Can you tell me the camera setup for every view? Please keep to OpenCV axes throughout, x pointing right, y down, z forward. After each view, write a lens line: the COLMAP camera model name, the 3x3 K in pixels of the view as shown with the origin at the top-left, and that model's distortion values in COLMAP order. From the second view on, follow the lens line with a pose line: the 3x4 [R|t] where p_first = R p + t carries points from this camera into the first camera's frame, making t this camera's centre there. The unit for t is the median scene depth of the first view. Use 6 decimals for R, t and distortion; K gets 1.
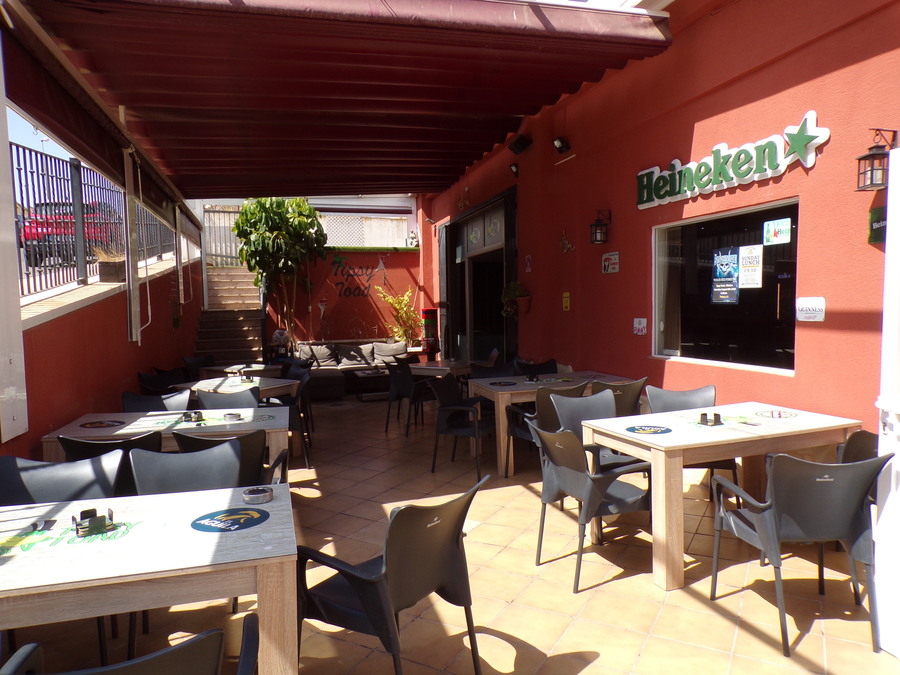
lens RADIAL K [[602.7, 0, 449.5], [0, 602.7, 338.7], [0, 0, 1]] dist [0.000268, 0.014523]
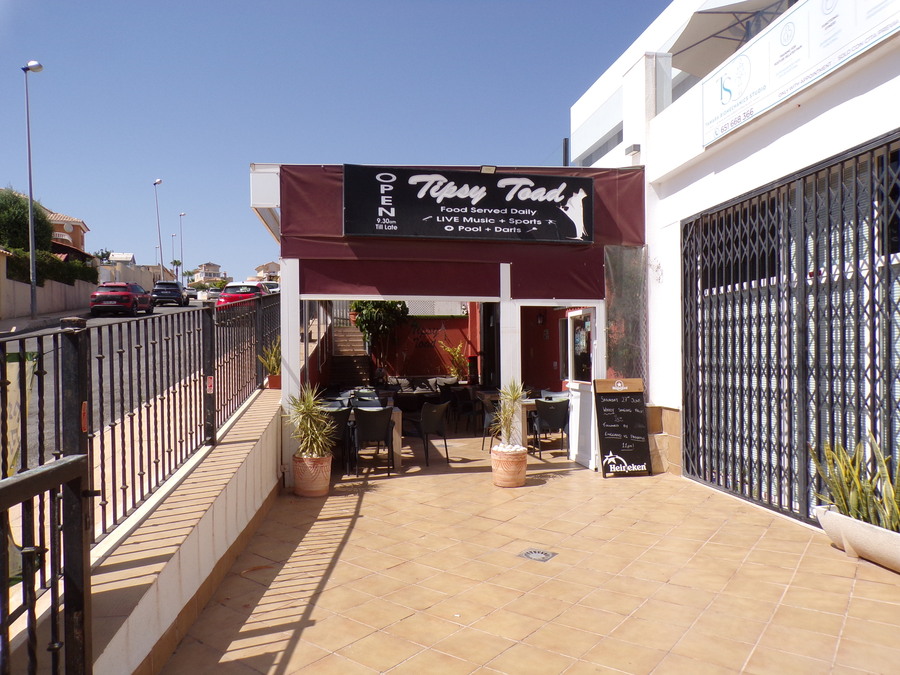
lens RADIAL K [[602.7, 0, 450.6], [0, 602.7, 339.8], [0, 0, 1]] dist [0.000268, 0.014523]
pose [[0.991925, 0.003608, -0.126776, 0.105015], [-0.013078, 0.997176, -0.073946, 0.023816], [0.126151, 0.075007, 0.989171, -0.534215]]
